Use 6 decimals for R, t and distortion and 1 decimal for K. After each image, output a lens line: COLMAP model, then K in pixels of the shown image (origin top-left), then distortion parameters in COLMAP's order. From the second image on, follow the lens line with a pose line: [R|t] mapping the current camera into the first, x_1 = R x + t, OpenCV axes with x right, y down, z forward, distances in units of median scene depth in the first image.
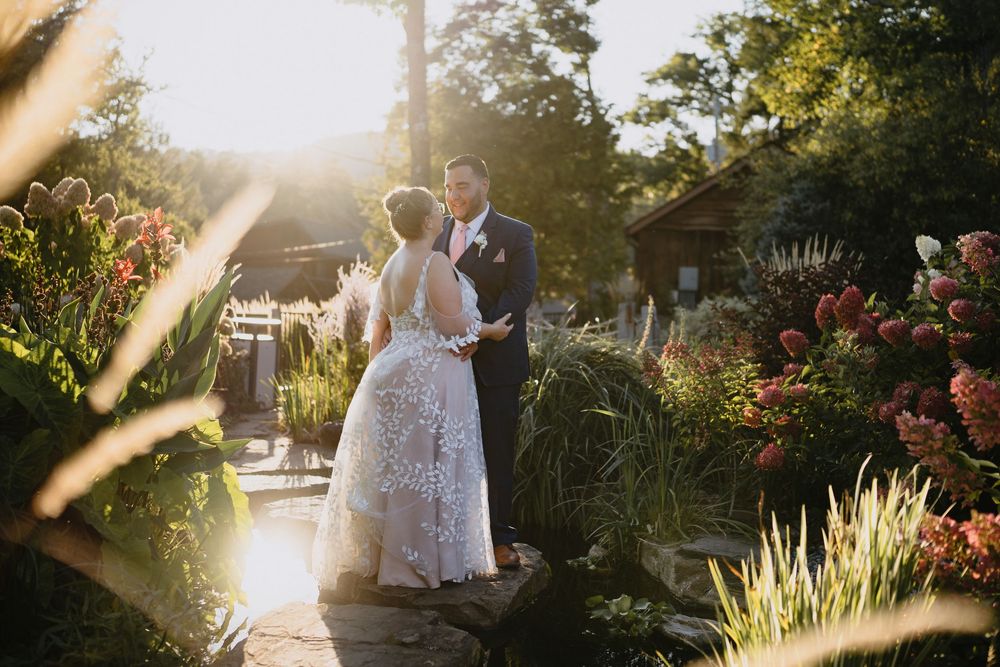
lens RADIAL K [[1722.6, 0, 500.0], [0, 1722.6, 333.5], [0, 0, 1]] dist [-0.282301, 2.163485]
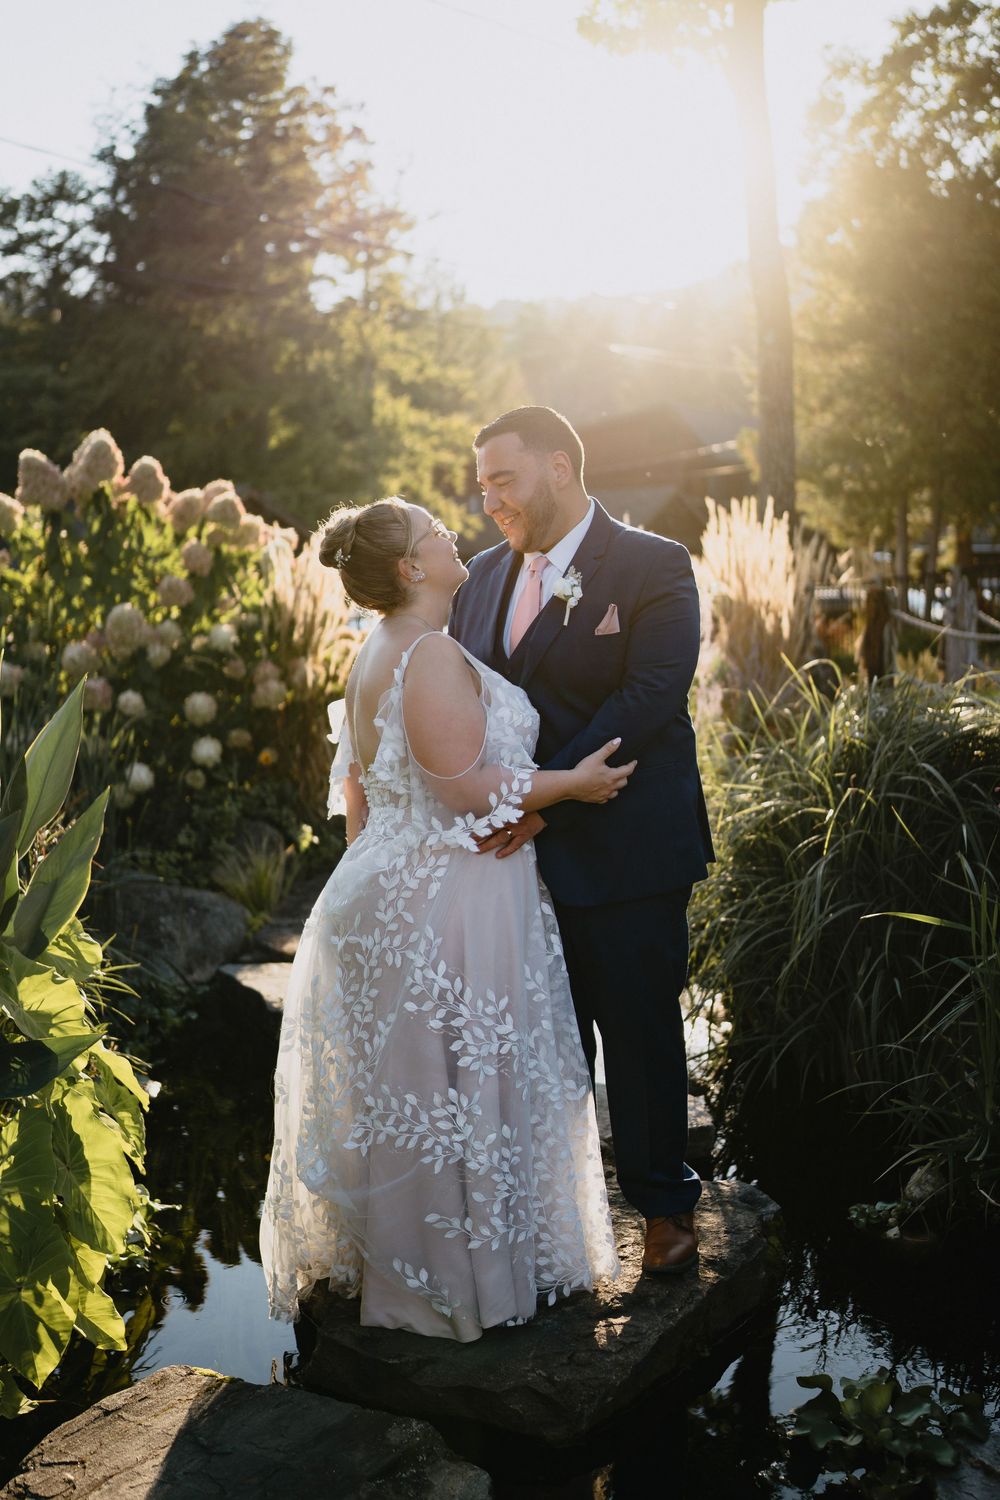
lens RADIAL K [[2583.9, 0, 500.0], [0, 2583.9, 750.0], [0, 0, 1]] dist [-0.282301, 2.163485]
pose [[0.967889, -0.052246, -0.245889, 0.154928], [0.072933, 0.994453, 0.075786, -0.070408], [0.240566, -0.091286, 0.966331, 0.323235]]
